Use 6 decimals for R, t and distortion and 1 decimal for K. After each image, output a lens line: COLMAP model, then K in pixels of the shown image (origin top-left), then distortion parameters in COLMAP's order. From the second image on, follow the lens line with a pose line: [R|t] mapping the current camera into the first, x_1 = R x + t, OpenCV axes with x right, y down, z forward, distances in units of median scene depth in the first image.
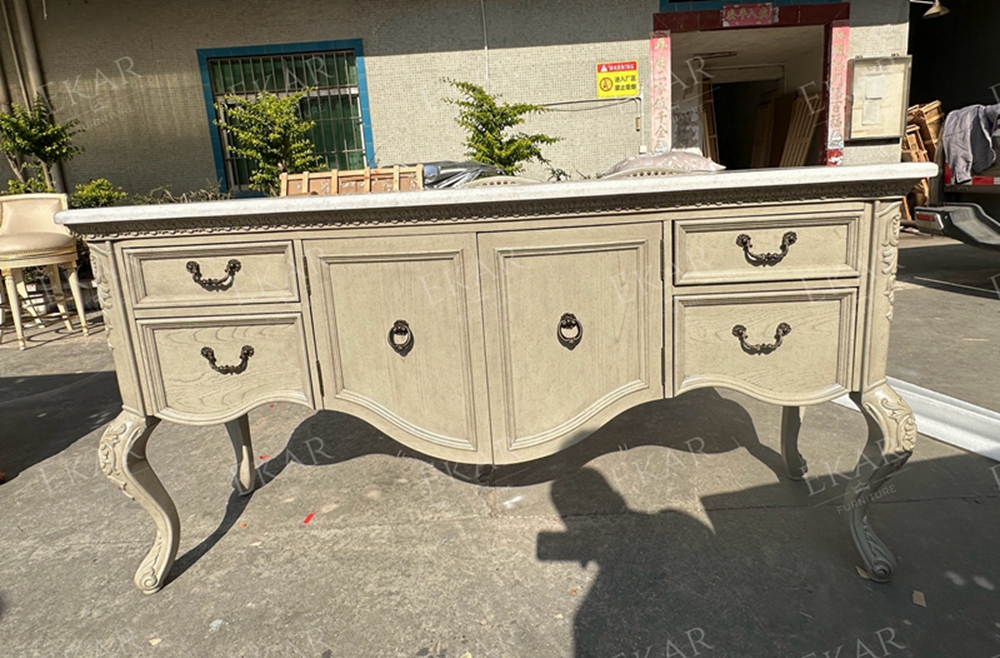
lens RADIAL K [[401.6, 0, 501.0], [0, 401.6, 328.2], [0, 0, 1]] dist [-0.000007, 0.000237]
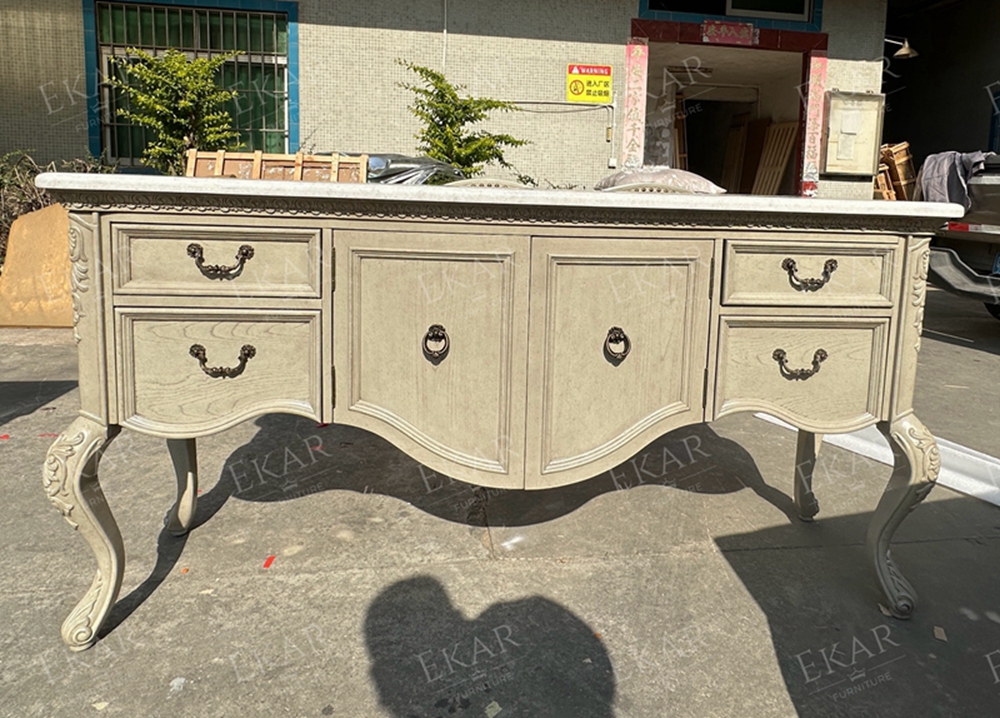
lens RADIAL K [[481.3, 0, 487.0], [0, 481.3, 332.0], [0, 0, 1]] dist [0.001345, -0.000311]
pose [[0.991946, 0.054933, 0.114132, -0.194258], [-0.048666, 0.997188, -0.056988, 0.039566], [-0.116941, 0.050974, 0.991830, -0.070712]]
